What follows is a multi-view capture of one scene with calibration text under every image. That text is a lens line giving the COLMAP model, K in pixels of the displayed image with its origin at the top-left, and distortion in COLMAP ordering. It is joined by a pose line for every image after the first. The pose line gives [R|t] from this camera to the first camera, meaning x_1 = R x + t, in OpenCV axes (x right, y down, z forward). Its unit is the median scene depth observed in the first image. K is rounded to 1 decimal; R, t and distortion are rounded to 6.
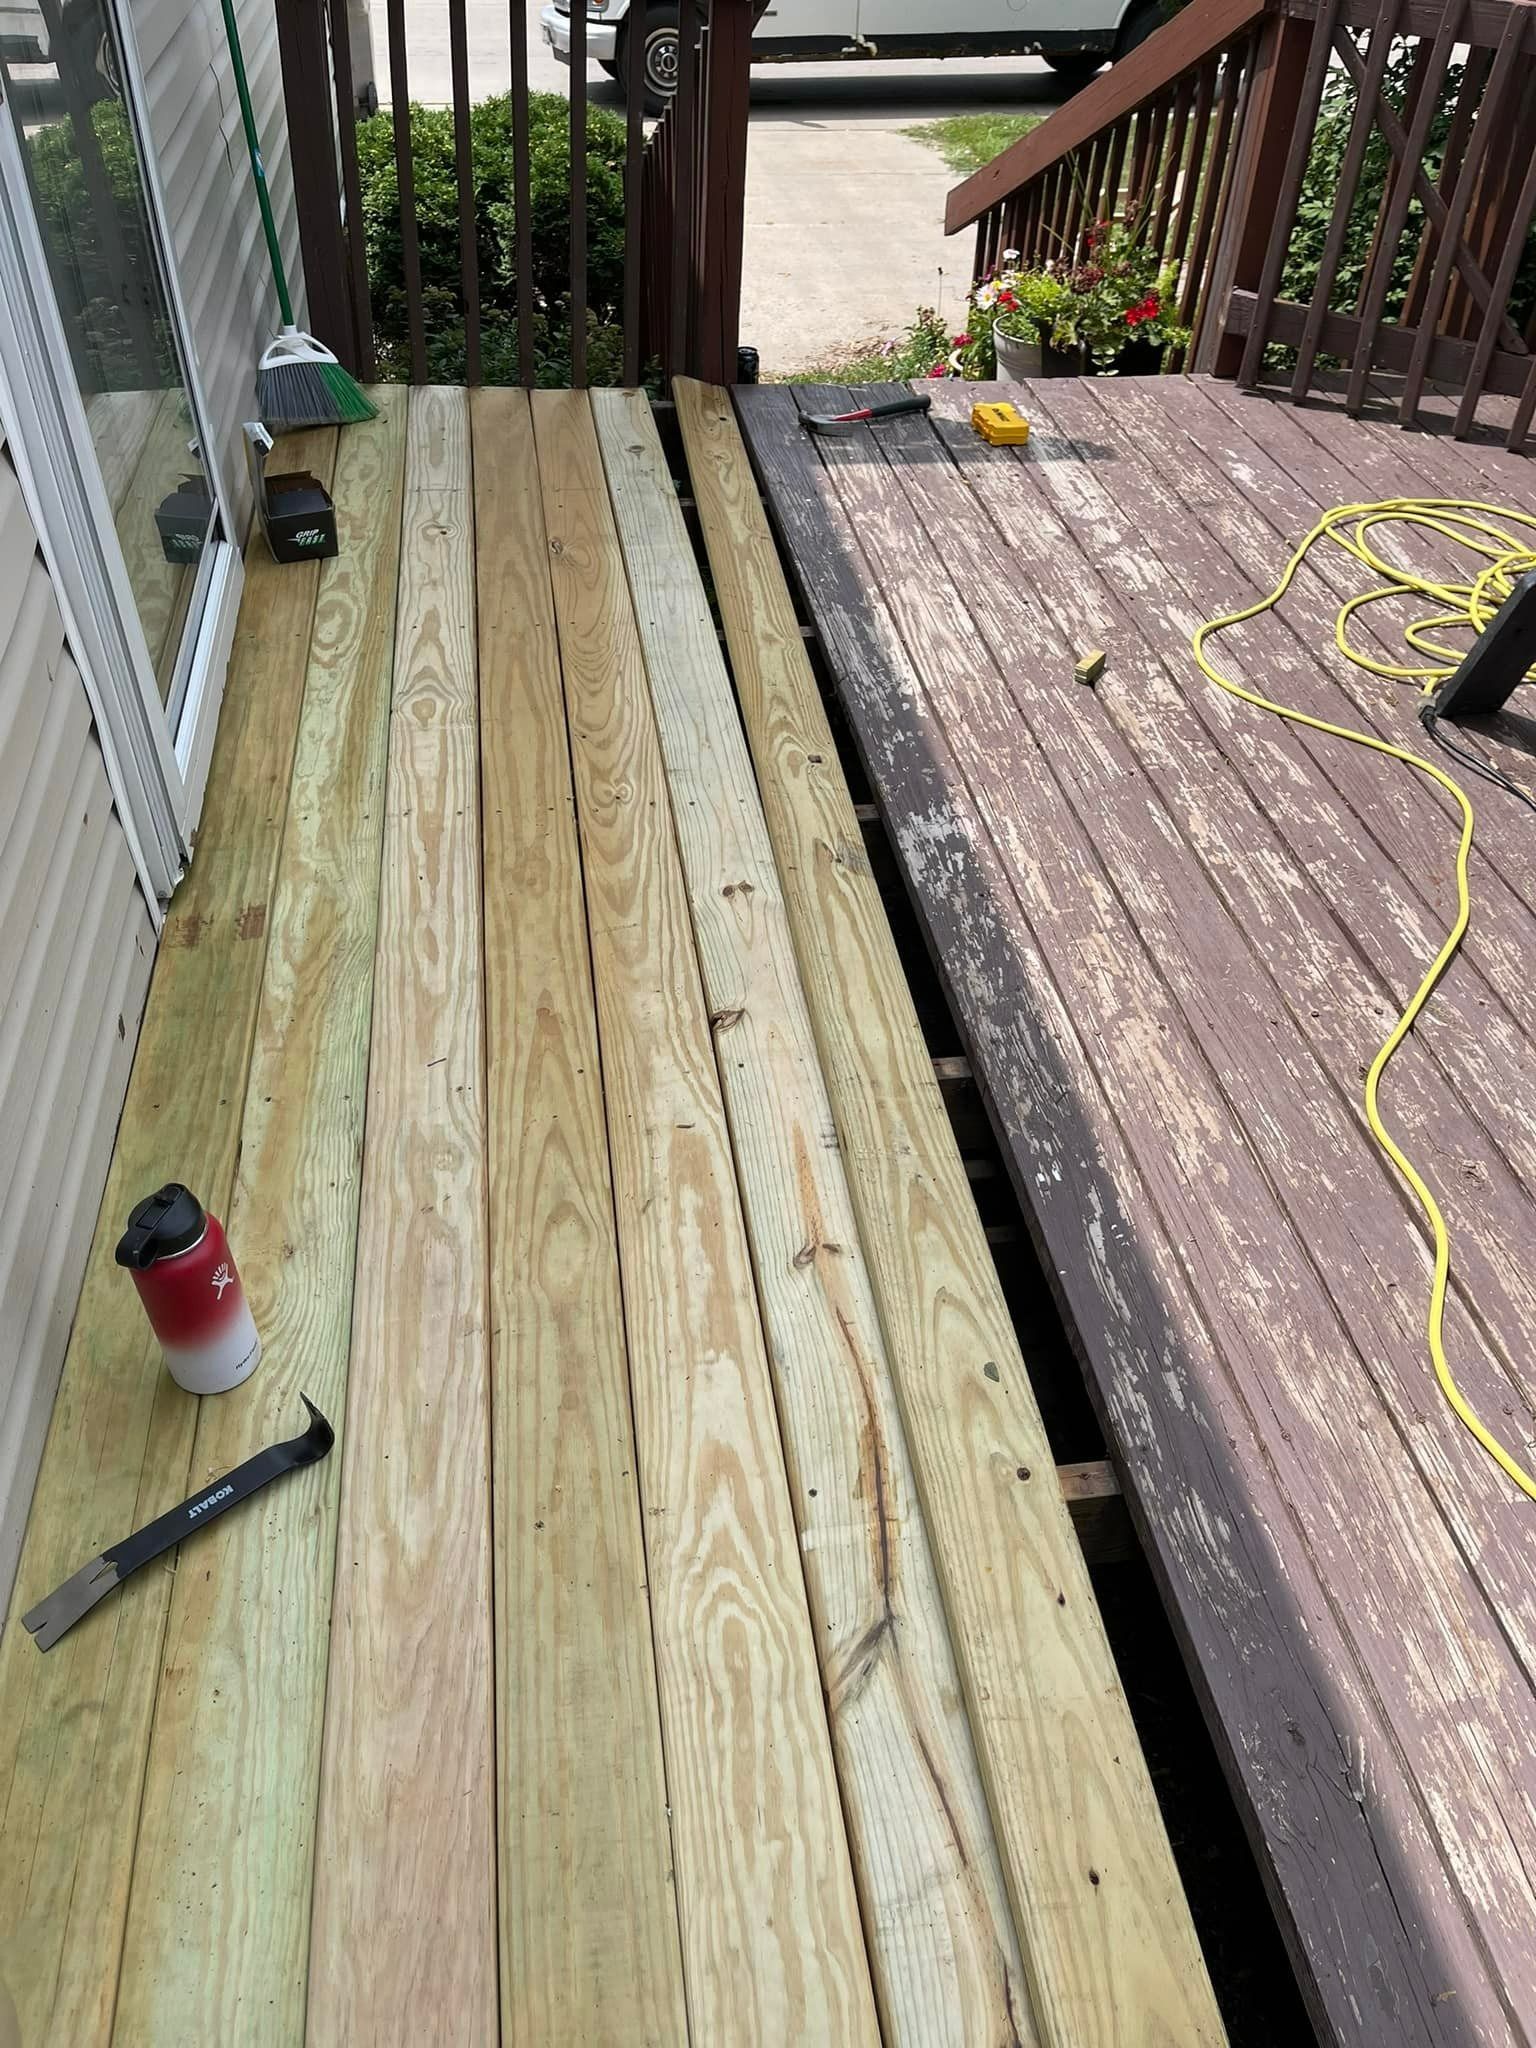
lens RADIAL K [[1532.2, 0, 768.0], [0, 1532.2, 1024.0], [0, 0, 1]] dist [0.040094, -0.000899]
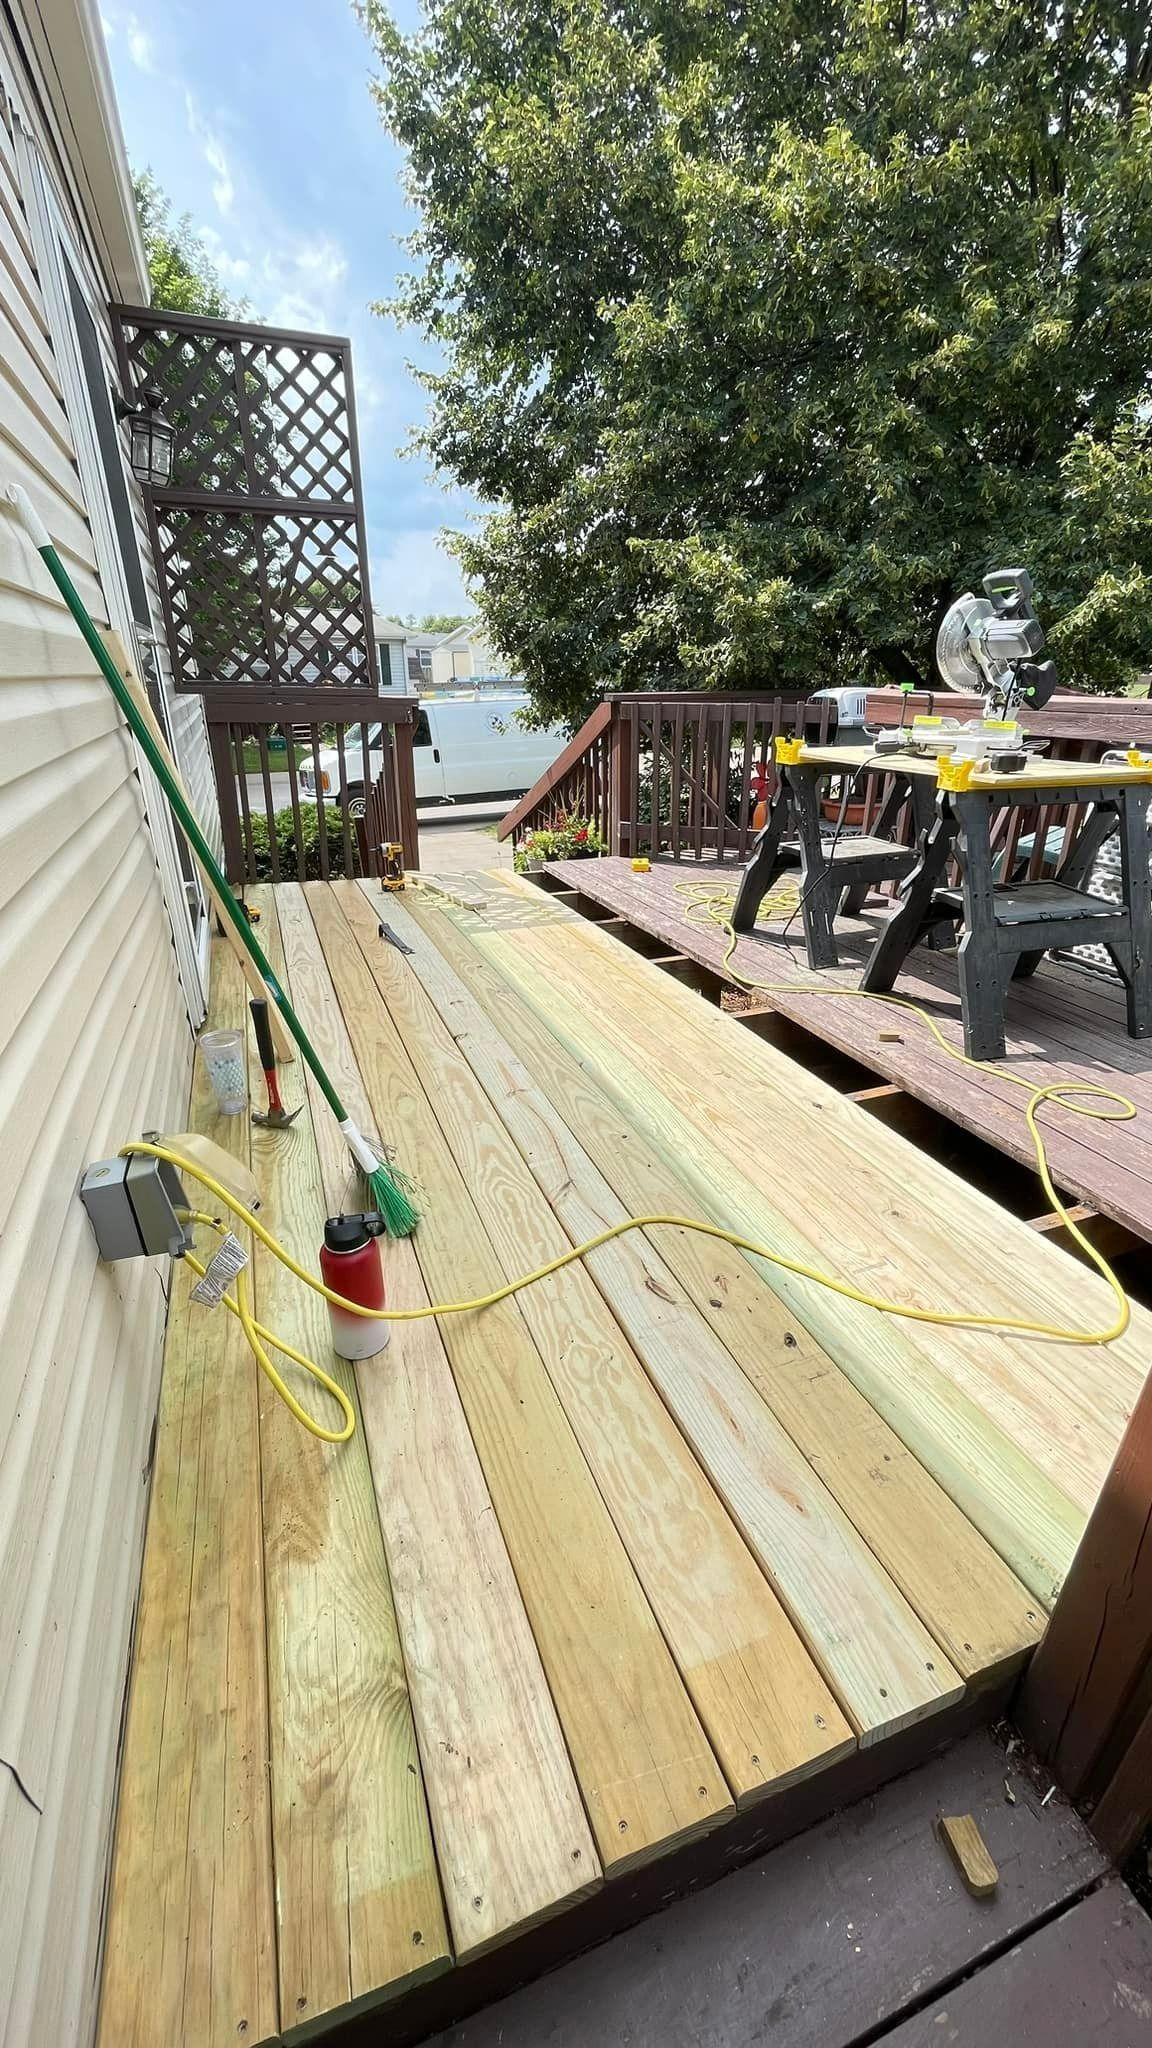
lens RADIAL K [[806.9, 0, 576.0], [0, 806.9, 1024.0], [0, 0, 1]] dist [-0.000349, 0.000006]
pose [[0.976018, -0.113726, 0.185623, -0.071494], [0.166410, 0.939507, -0.299389, 0.328097], [-0.140346, 0.323098, 0.935901, -0.144398]]
